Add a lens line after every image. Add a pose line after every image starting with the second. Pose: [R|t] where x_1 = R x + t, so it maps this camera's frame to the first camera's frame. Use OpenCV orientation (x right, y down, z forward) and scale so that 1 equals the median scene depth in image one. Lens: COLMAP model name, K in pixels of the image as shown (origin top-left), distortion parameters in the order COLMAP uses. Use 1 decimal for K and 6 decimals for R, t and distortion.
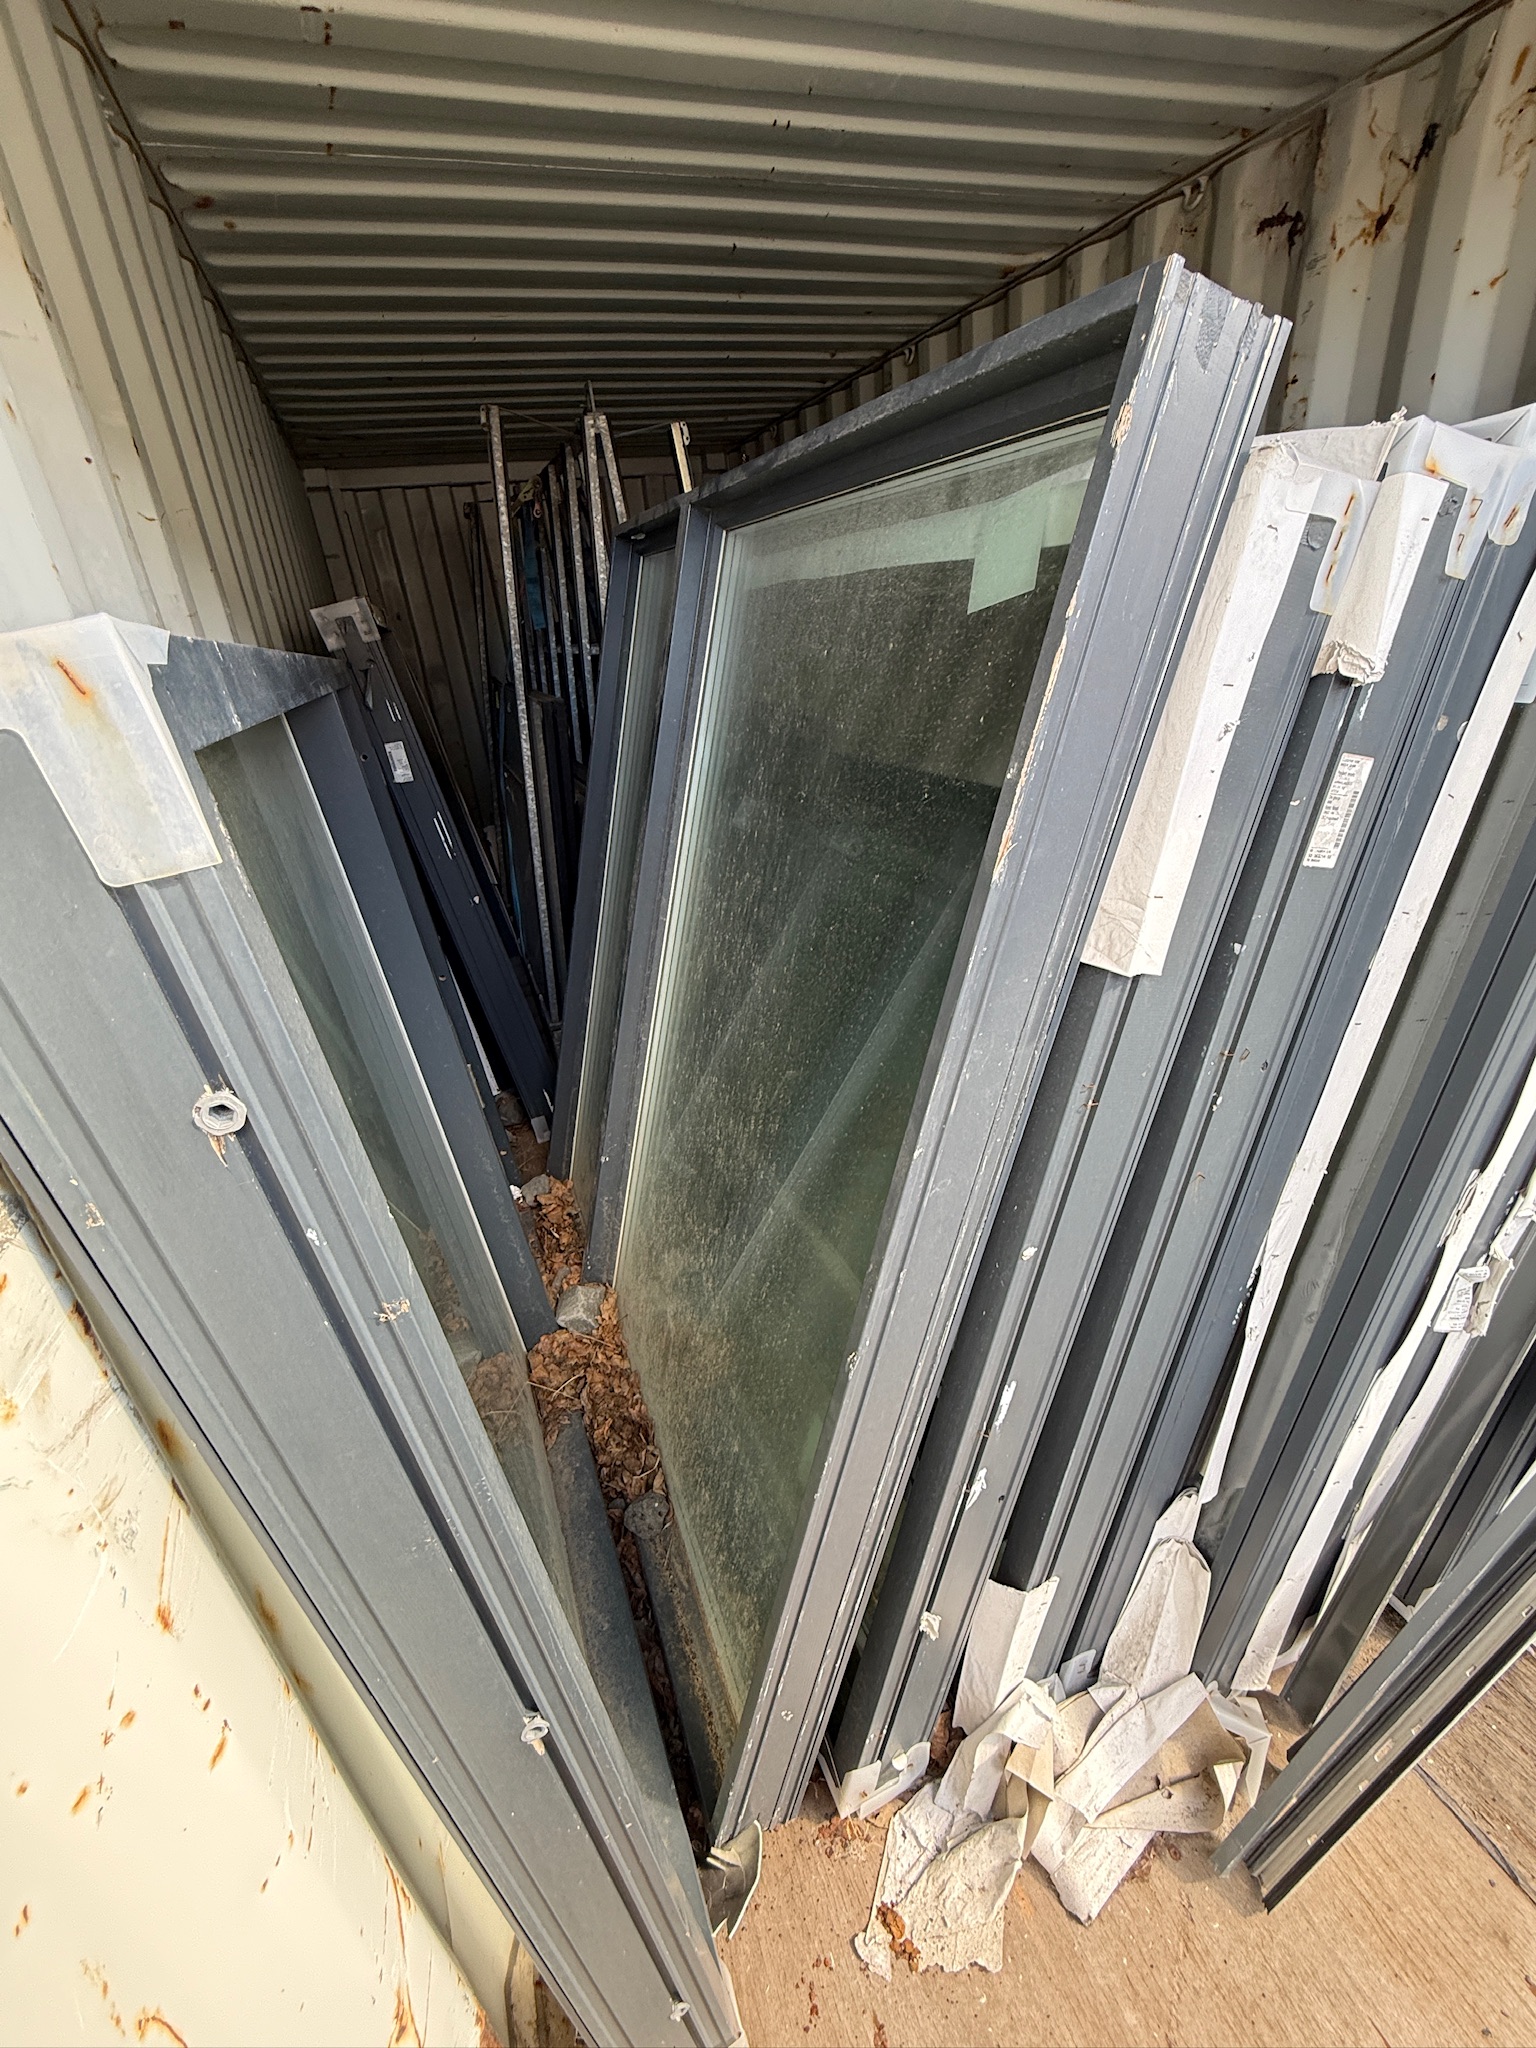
lens RADIAL K [[824.6, 0, 768.0], [0, 824.6, 1024.0], [0, 0, 1]] dist [-0.000297, -0.000122]
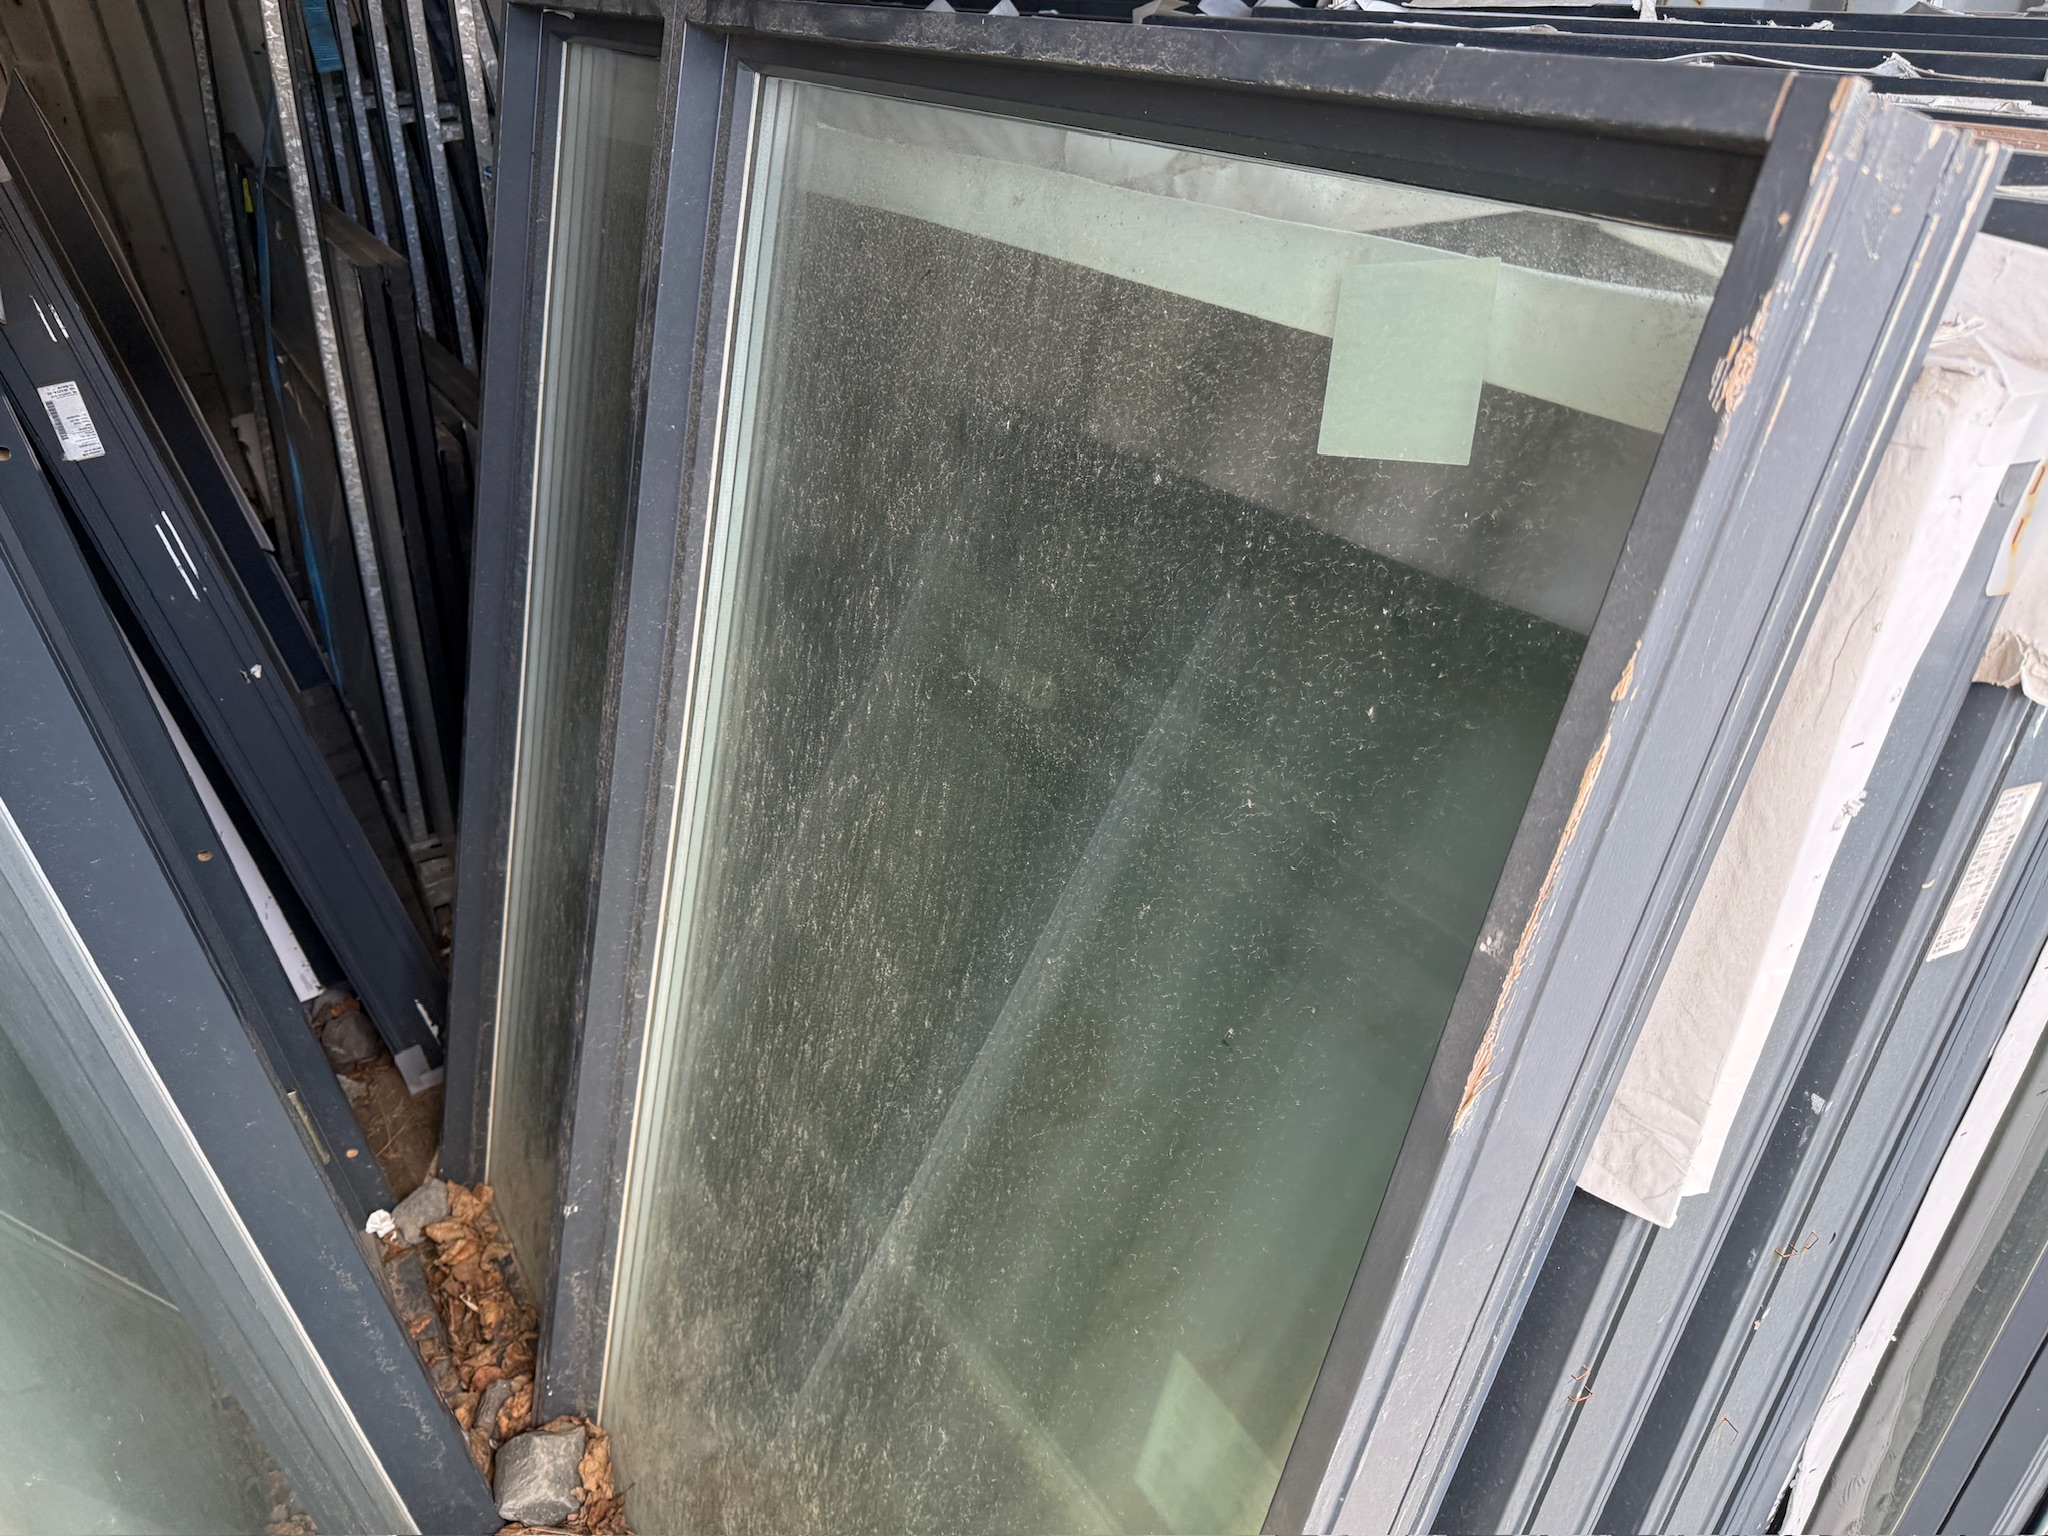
lens RADIAL K [[1427.6, 0, 1024.0], [0, 1427.6, 768.0], [0, 0, 1]] dist [-0.005216, -0.007879]
pose [[0.984252, -0.056849, 0.167381, -0.043595], [0.045333, 0.996385, 0.071842, -0.157265], [-0.170860, -0.063122, 0.983271, 0.056757]]
